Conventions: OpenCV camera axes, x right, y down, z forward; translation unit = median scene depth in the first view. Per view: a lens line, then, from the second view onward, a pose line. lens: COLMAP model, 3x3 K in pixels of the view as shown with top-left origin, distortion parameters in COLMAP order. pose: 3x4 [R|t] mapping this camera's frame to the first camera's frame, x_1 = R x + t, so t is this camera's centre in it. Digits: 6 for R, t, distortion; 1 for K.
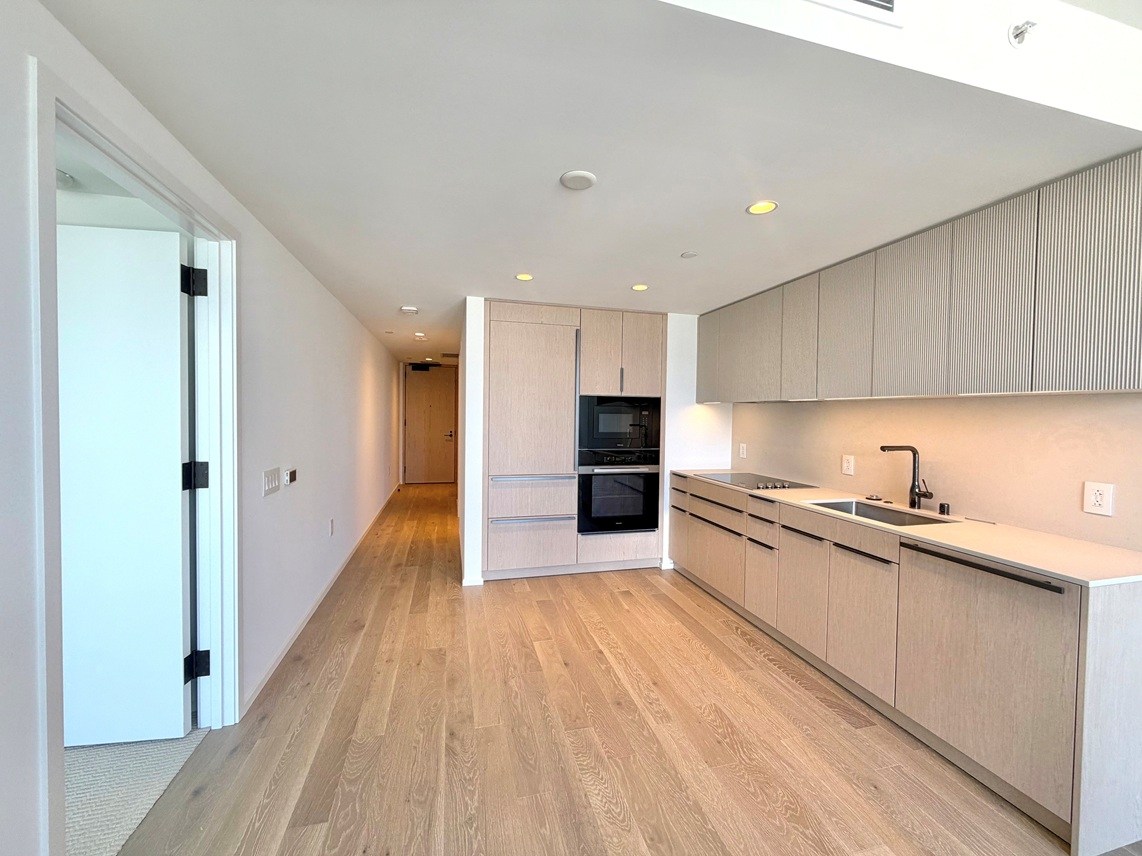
lens RADIAL K [[454.1, 0, 570.1], [0, 454.1, 425.8], [0, 0, 1]] dist [0.000003, 0.000164]
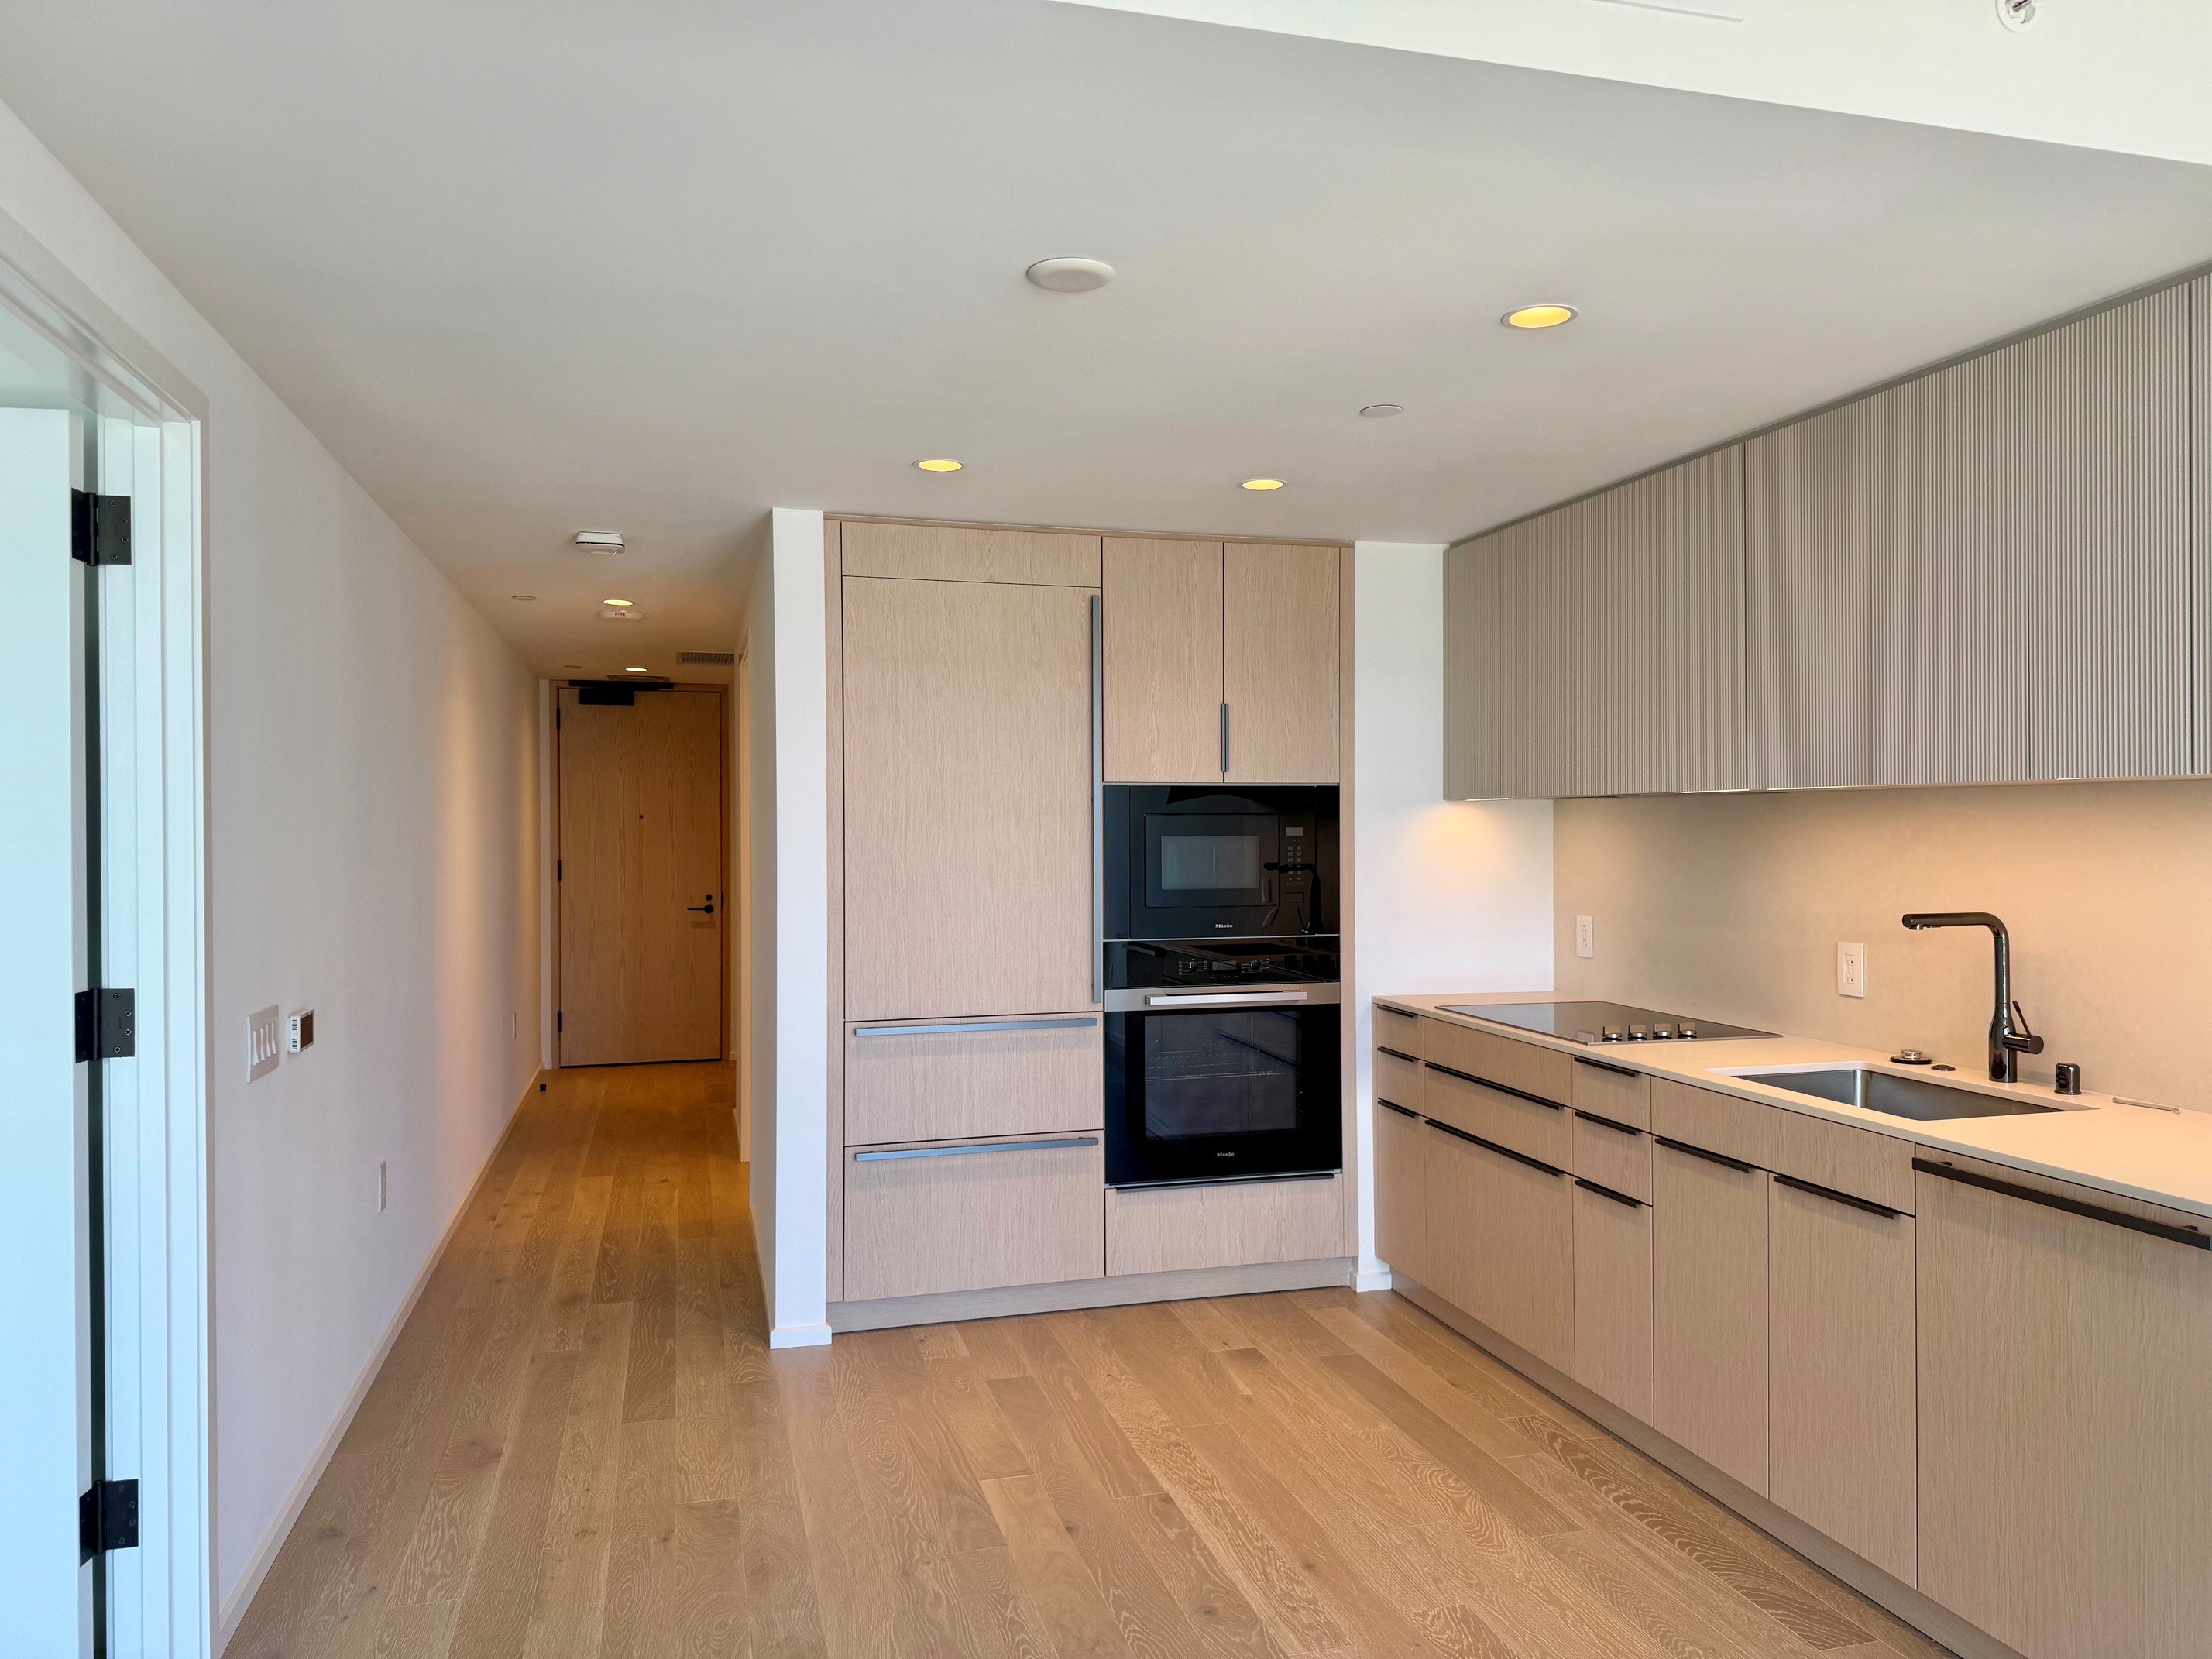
lens RADIAL K [[1542.8, 0, 1116.2], [0, 1542.8, 824.7], [0, 0, 1]] dist [0.124827, -0.200258]
pose [[0.999722, -0.018964, 0.013982, 0.017482], [0.019342, 0.999436, -0.027442, -0.005061], [-0.013454, 0.027705, 0.999526, -0.230887]]
